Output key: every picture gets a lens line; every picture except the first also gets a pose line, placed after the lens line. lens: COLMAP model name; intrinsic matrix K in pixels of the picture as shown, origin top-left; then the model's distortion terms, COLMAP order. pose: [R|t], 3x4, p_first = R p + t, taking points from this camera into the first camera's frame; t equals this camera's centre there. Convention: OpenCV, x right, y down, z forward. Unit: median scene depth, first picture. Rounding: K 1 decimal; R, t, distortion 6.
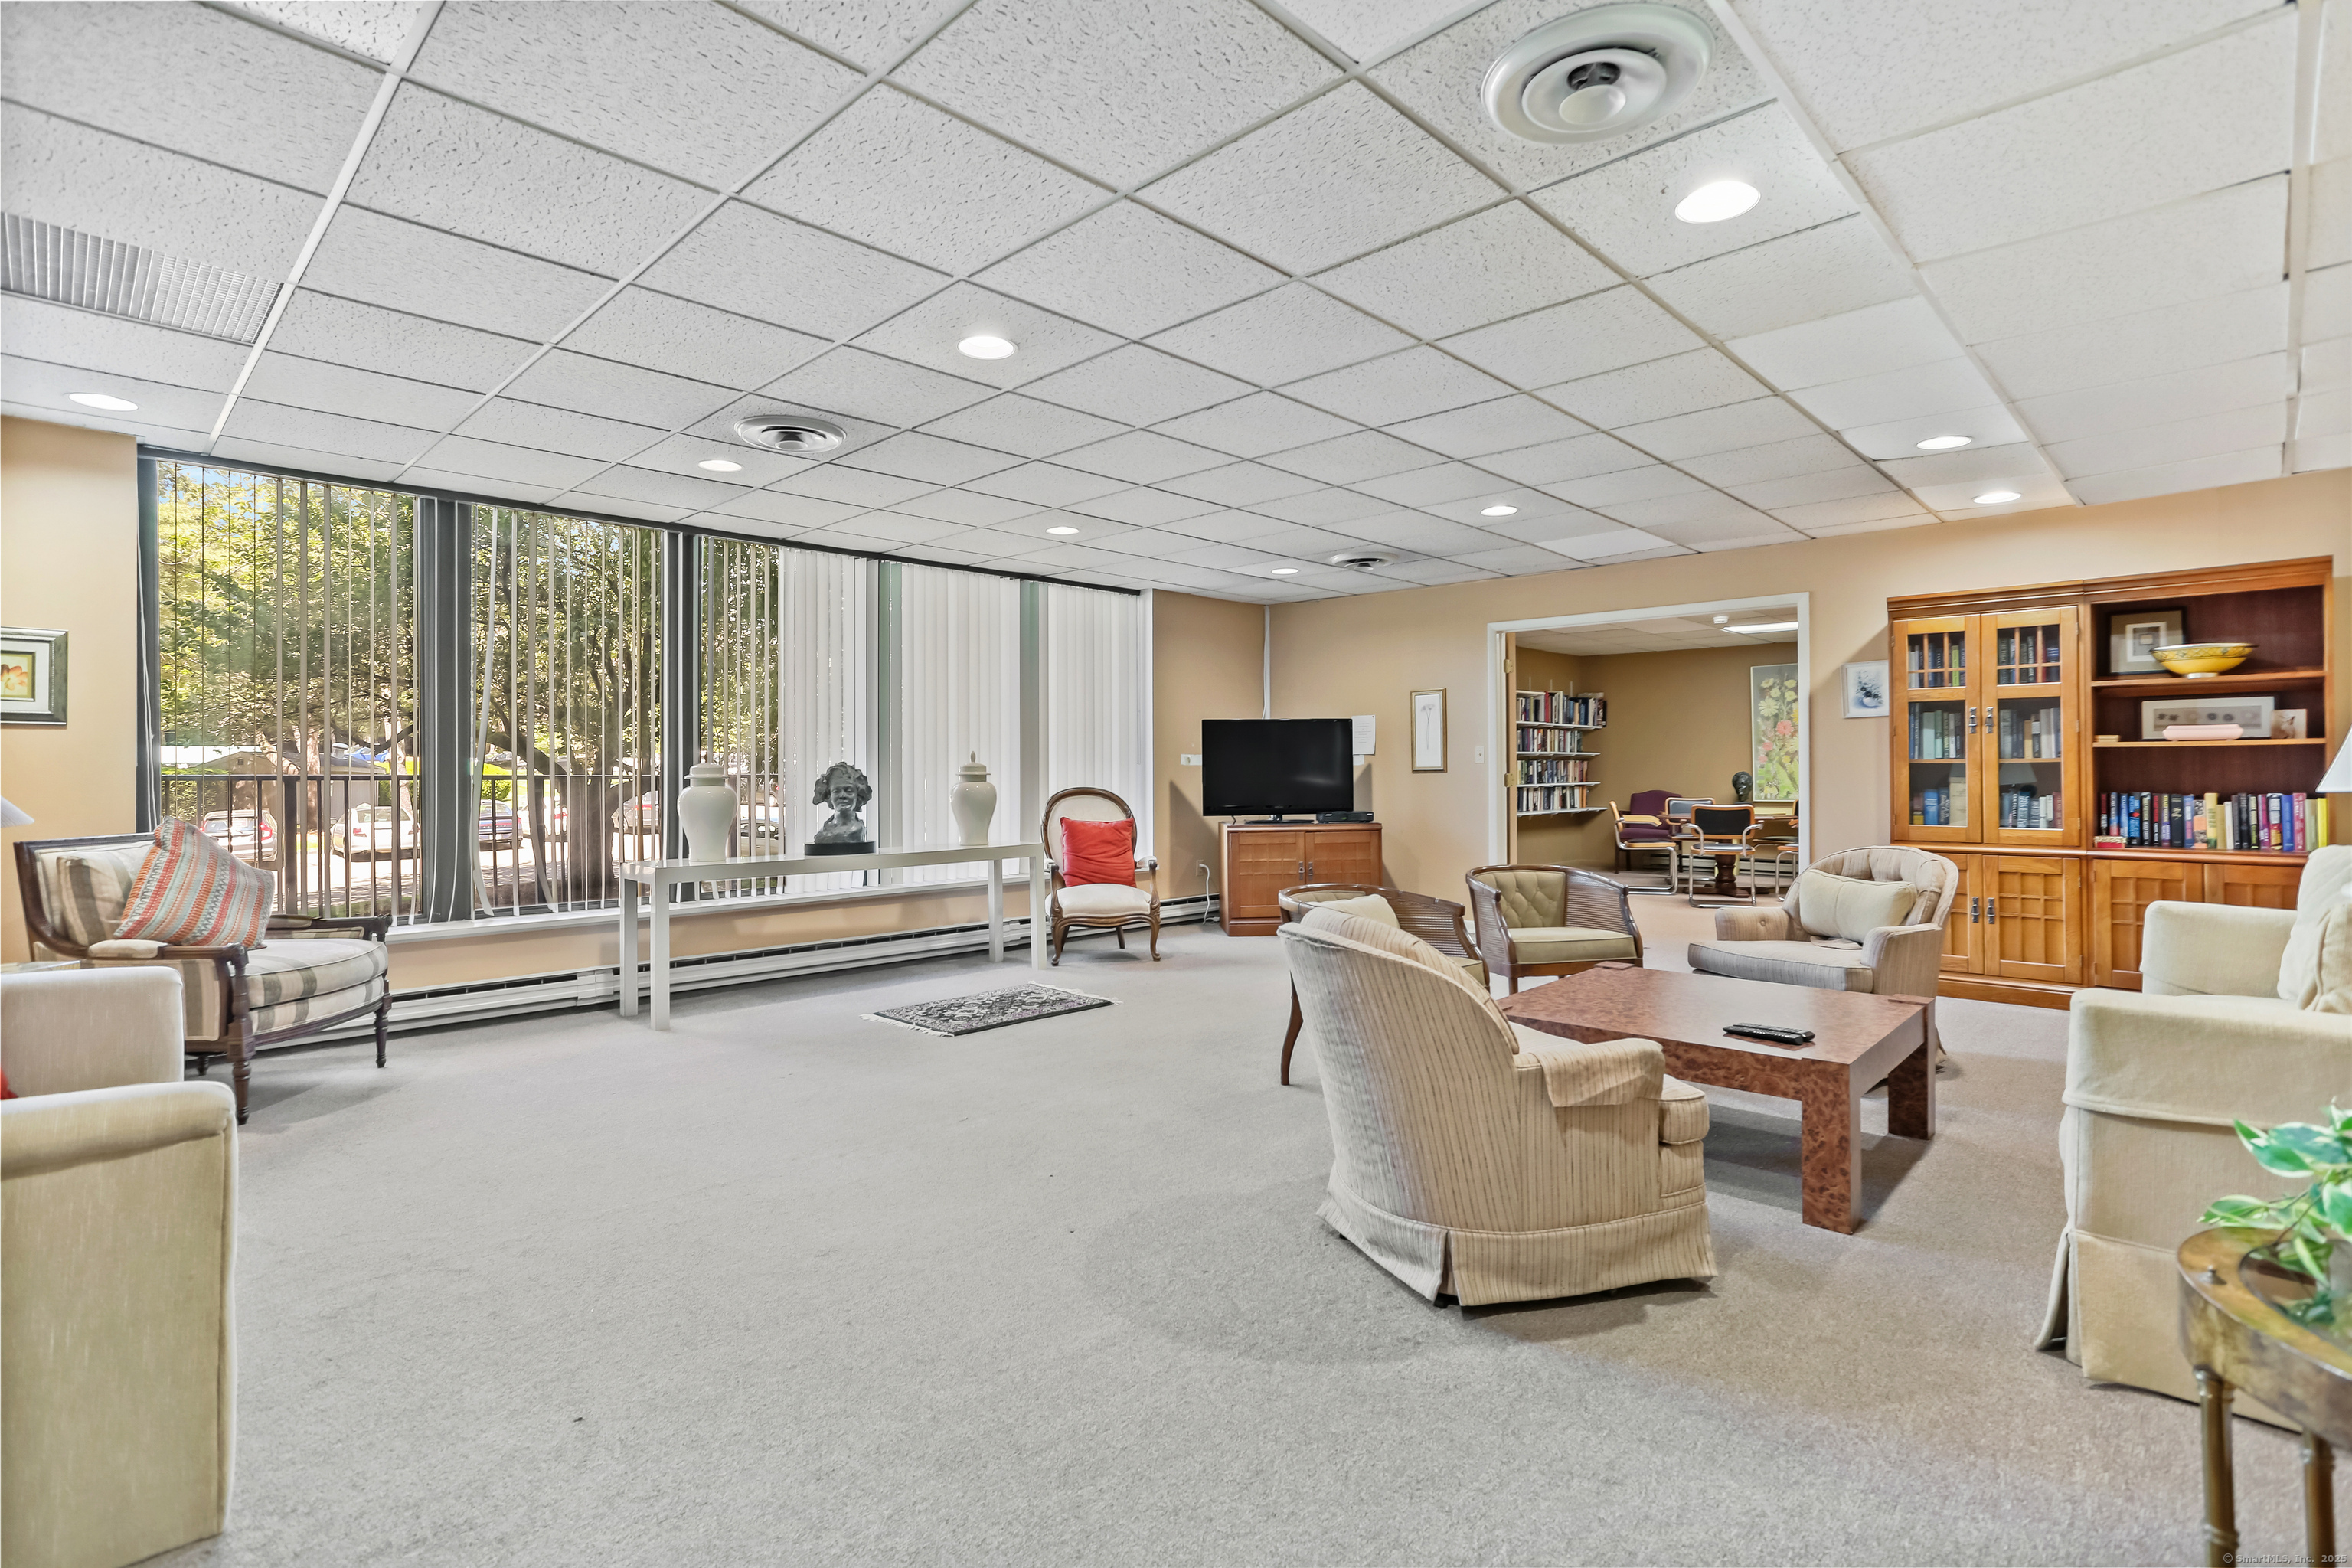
lens RADIAL K [[1132.3, 0, 1216.4], [0, 1132.3, 783.8], [0, 0, 1]] dist [-0.035191, 0.022367]
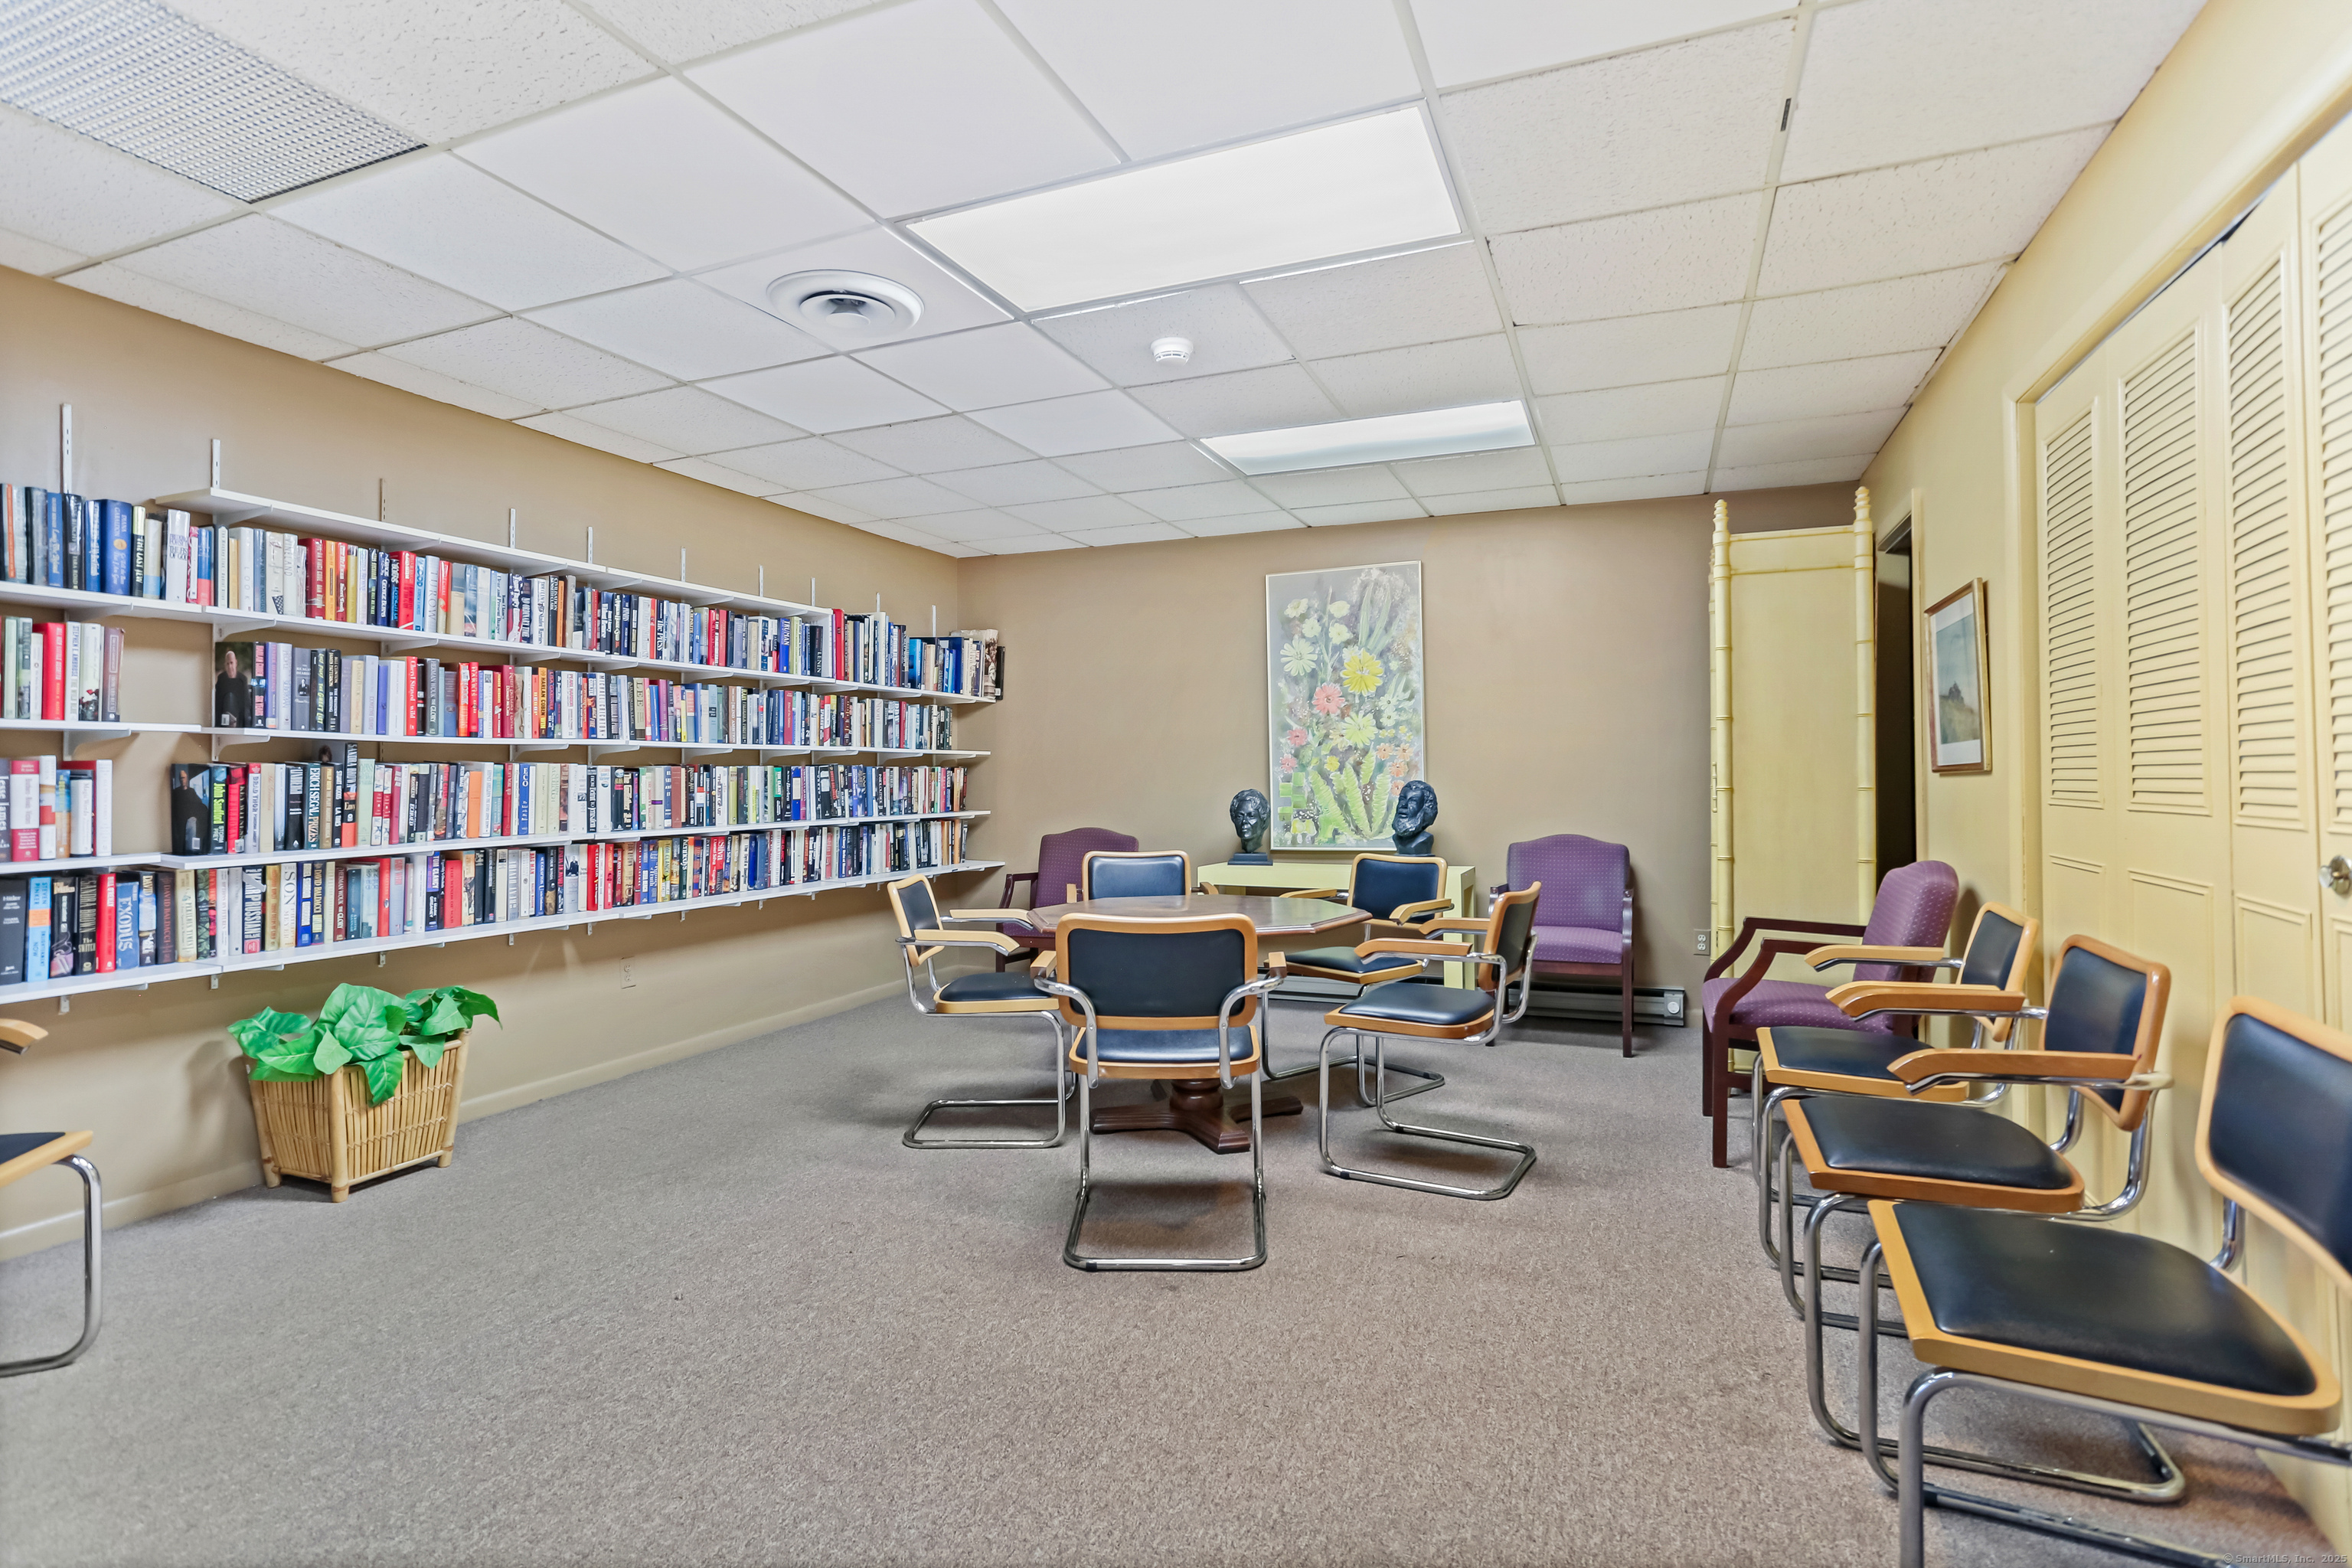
lens RADIAL K [[1132.3, 0, 1185.3], [0, 1132.3, 776.6], [0, 0, 1]] dist [-0.035191, 0.022367]
pose [[0.937006, -0.001669, 0.349308, 0.266169], [0.006293, 0.999907, -0.012102, -0.010423], [-0.349256, 0.013538, 0.936930, 0.543015]]
